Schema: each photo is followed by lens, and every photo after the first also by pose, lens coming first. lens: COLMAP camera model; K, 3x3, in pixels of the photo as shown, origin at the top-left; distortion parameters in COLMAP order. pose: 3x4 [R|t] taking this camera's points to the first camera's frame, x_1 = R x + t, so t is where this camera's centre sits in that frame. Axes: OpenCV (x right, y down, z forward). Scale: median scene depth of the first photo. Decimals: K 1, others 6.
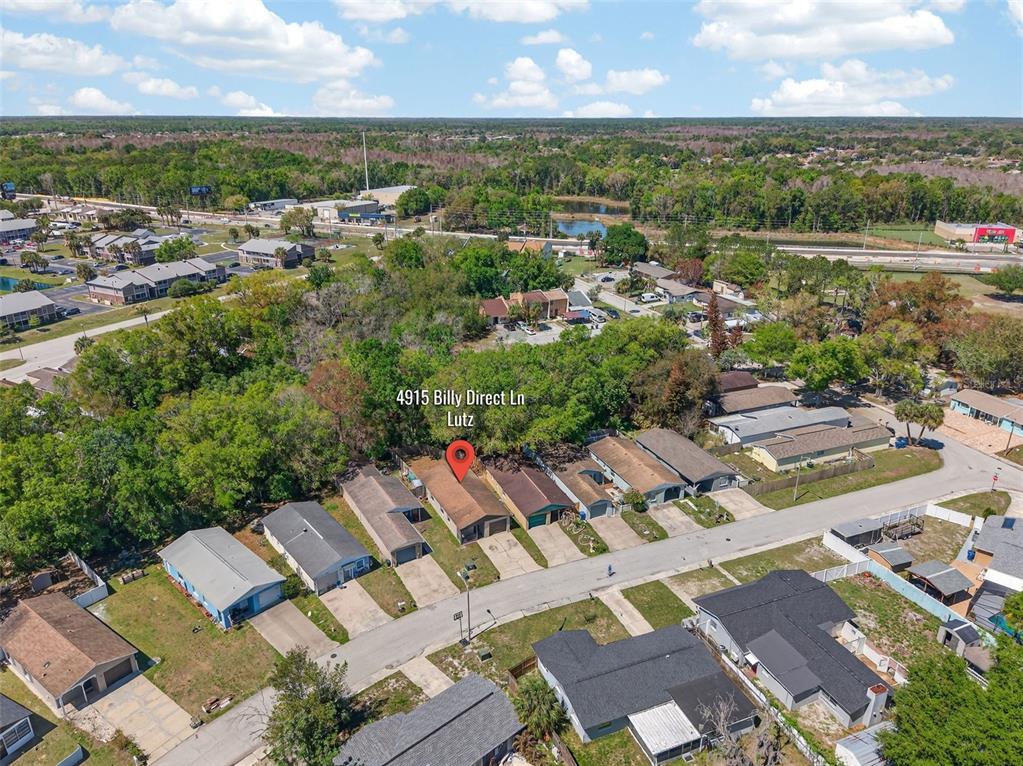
lens RADIAL K [[692.5, 0, 514.4], [0, 692.5, 381.8], [0, 0, 1]] dist [0.094971, -0.103723]
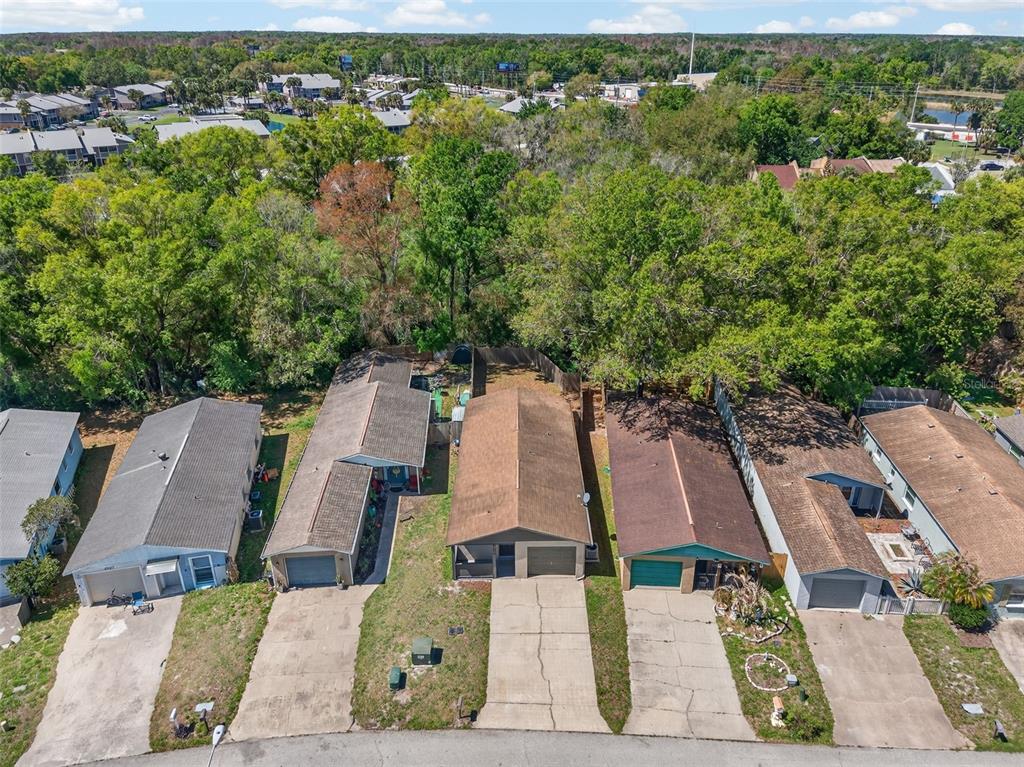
lens RADIAL K [[694.9, 0, 532.3], [0, 694.9, 365.3], [0, 0, 1]] dist [0.077356, -0.090931]
pose [[0.903226, 0.185235, -0.387132, 0.091178], [-0.154023, 0.981874, 0.110452, 0.048604], [0.400575, -0.040136, 0.915385, 0.564094]]
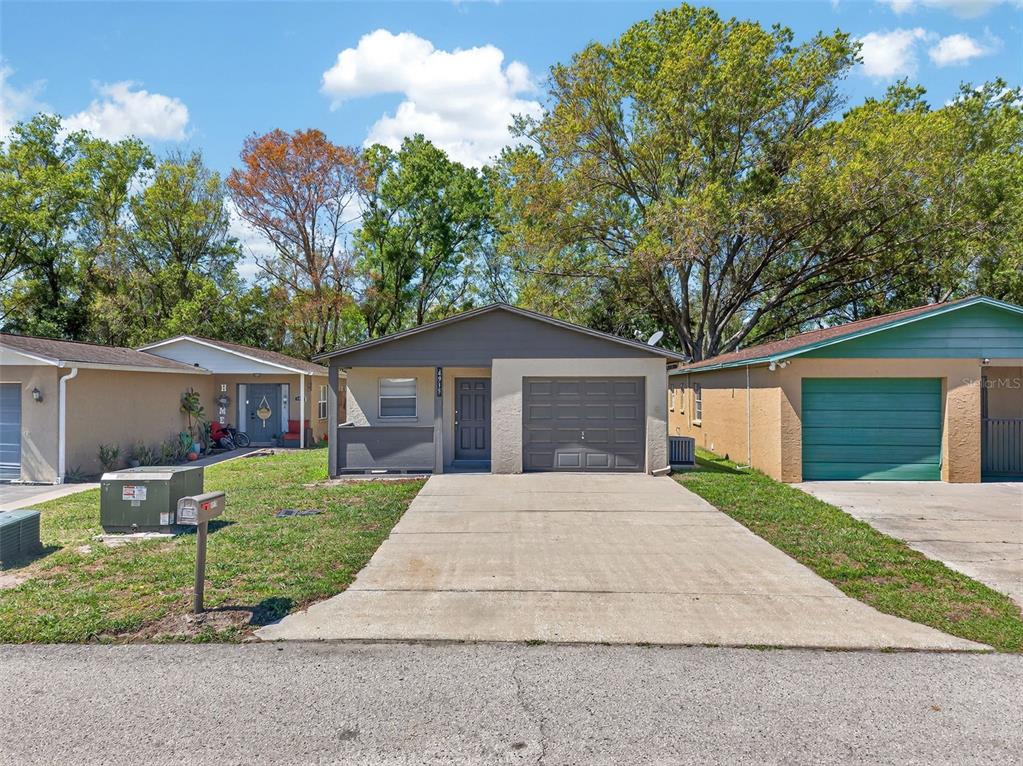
lens RADIAL K [[692.5, 0, 514.4], [0, 692.5, 381.8], [0, 0, 1]] dist [0.094971, -0.103723]
pose [[0.898311, -0.006247, -0.439317, 0.027827], [-0.154788, 0.931291, -0.329753, 0.228289], [0.411192, 0.364222, 0.835622, 0.769589]]
